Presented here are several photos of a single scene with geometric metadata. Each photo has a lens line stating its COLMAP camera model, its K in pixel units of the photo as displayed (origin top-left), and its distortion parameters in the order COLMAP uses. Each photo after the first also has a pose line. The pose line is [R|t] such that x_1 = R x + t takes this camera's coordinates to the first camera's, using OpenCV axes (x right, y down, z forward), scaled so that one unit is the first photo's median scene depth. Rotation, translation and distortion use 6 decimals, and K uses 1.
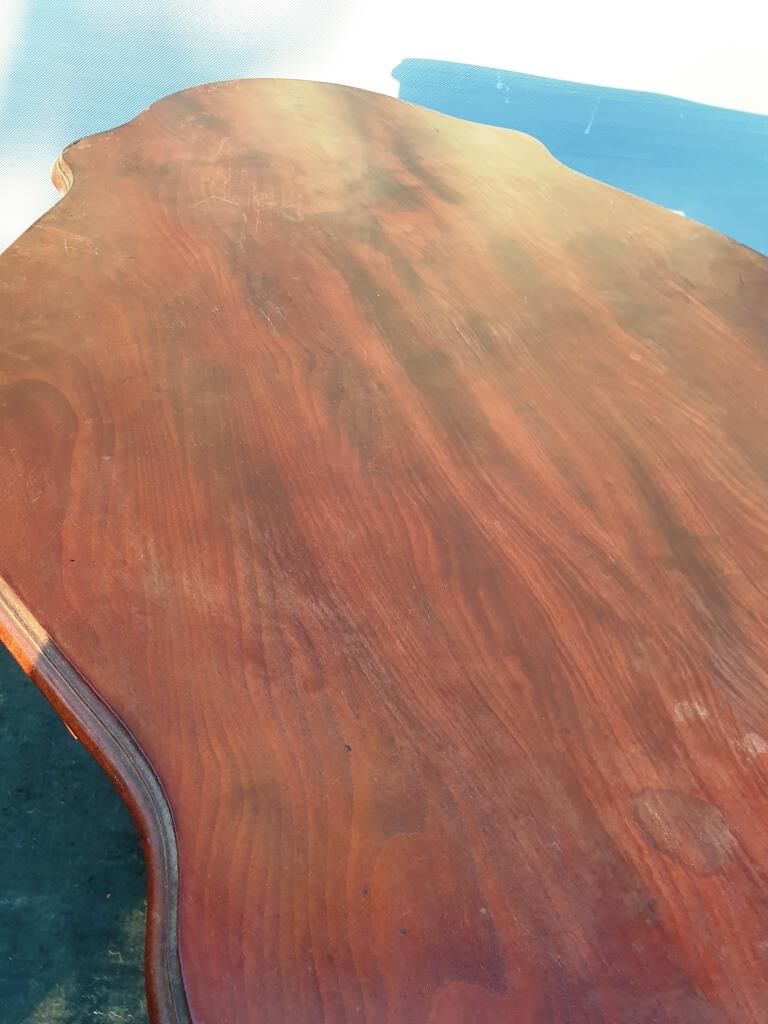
lens RADIAL K [[796.9, 0, 386.1], [0, 796.9, 505.4], [0, 0, 1]] dist [0.040536, -0.044646]
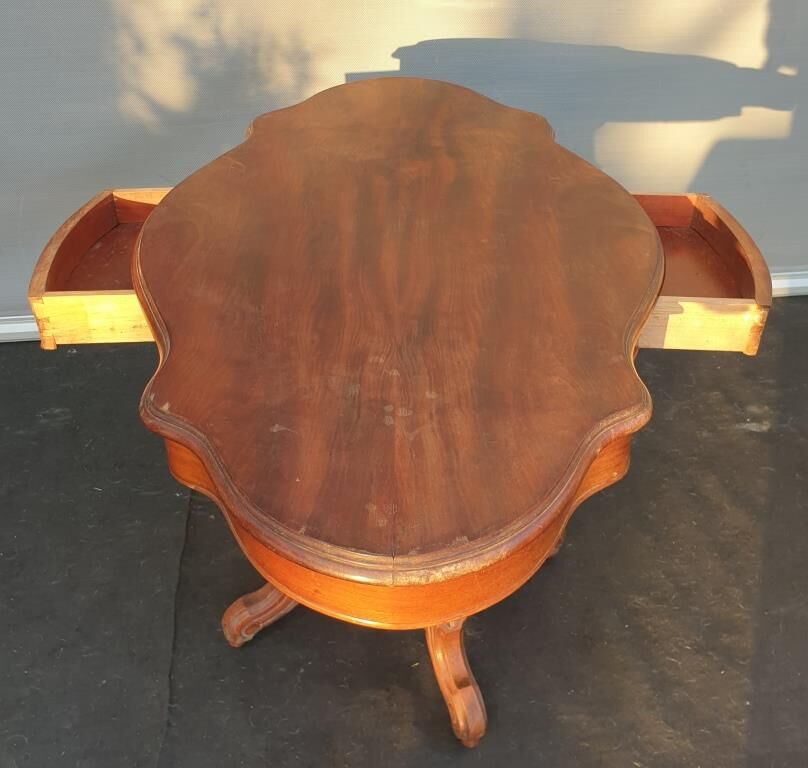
lens RADIAL K [[887.4, 0, 408.0], [0, 887.4, 302.6], [0, 0, 1]] dist [0.099241, 0.000000]
pose [[0.941626, 0.102440, -0.320698, 1.110621], [-0.161933, 0.972965, -0.164670, 0.436201], [0.295159, 0.206989, 0.932757, -1.270215]]
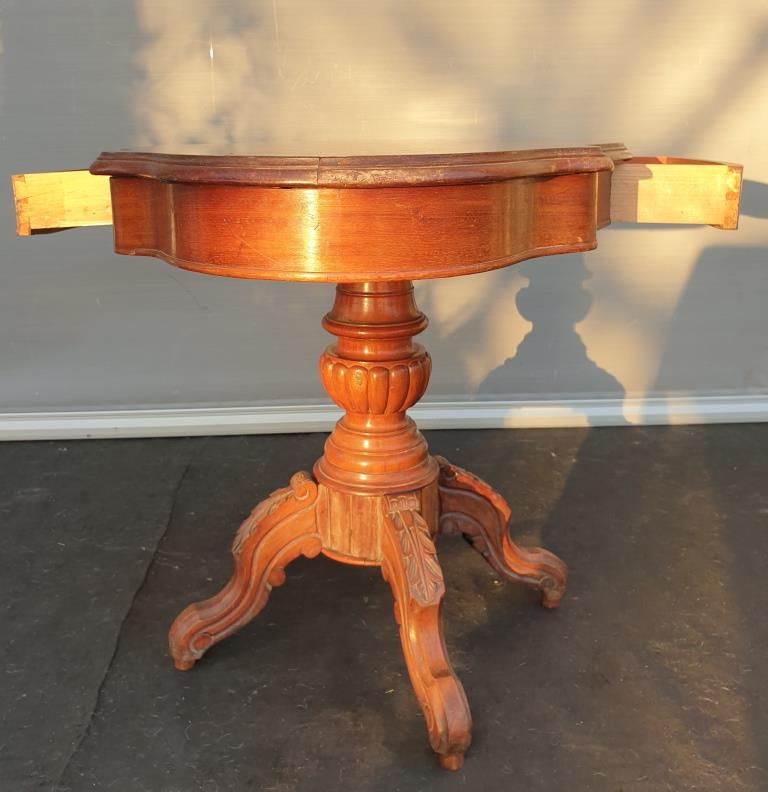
lens RADIAL K [[845.1, 0, 366.8], [0, 845.1, 302.7], [0, 0, 1]] dist [0.118043, 0.000000]
pose [[0.914265, -0.031060, -0.403923, 1.267666], [-0.196332, 0.838172, -0.508842, 1.620243], [0.354362, 0.544520, 0.760214, -0.549151]]
